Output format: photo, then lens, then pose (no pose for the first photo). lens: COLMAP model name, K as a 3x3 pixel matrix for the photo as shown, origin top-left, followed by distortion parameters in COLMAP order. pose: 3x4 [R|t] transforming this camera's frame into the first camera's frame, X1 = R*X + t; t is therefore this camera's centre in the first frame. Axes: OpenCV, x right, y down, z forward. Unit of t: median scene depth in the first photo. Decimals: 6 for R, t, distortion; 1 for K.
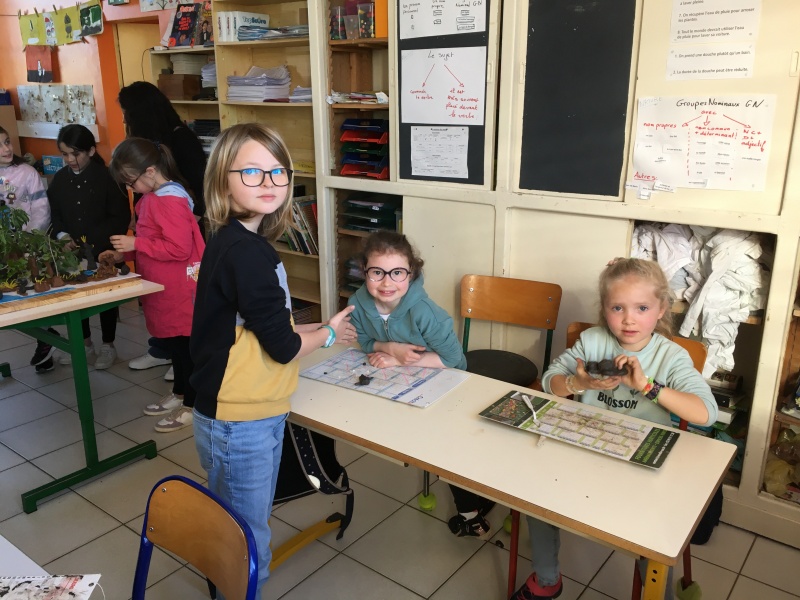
lens RADIAL K [[677.7, 0, 400.0], [0, 677.7, 300.0], [0, 0, 1]] dist [0.075881, -0.092416]
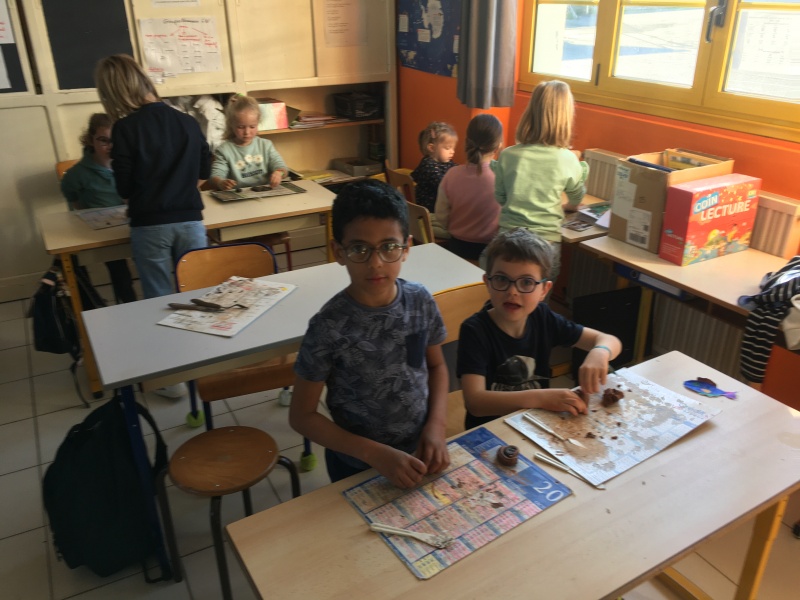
lens RADIAL K [[677.7, 0, 400.0], [0, 677.7, 300.0], [0, 0, 1]] dist [0.075881, -0.092416]
pose [[0.398070, -0.383500, 0.833348, -0.604972], [0.267787, 0.917436, 0.294281, -0.002748], [-0.877400, 0.106015, 0.467900, -0.124503]]
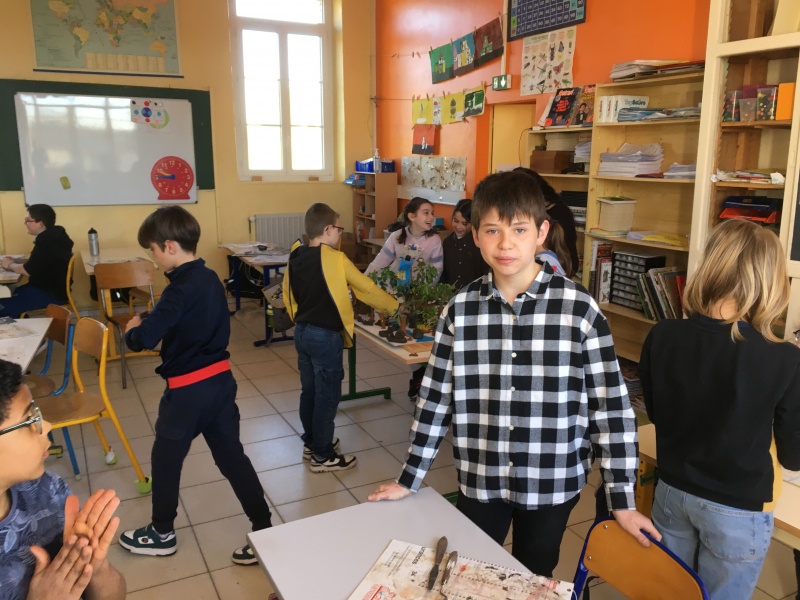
lens RADIAL K [[677.7, 0, 400.0], [0, 677.7, 300.0], [0, 0, 1]] dist [0.075881, -0.092416]
pose [[0.908229, 0.090846, -0.408494, -0.079176], [-0.122706, 0.991058, -0.052415, -0.001071], [0.400079, 0.097729, 0.911255, -0.090442]]
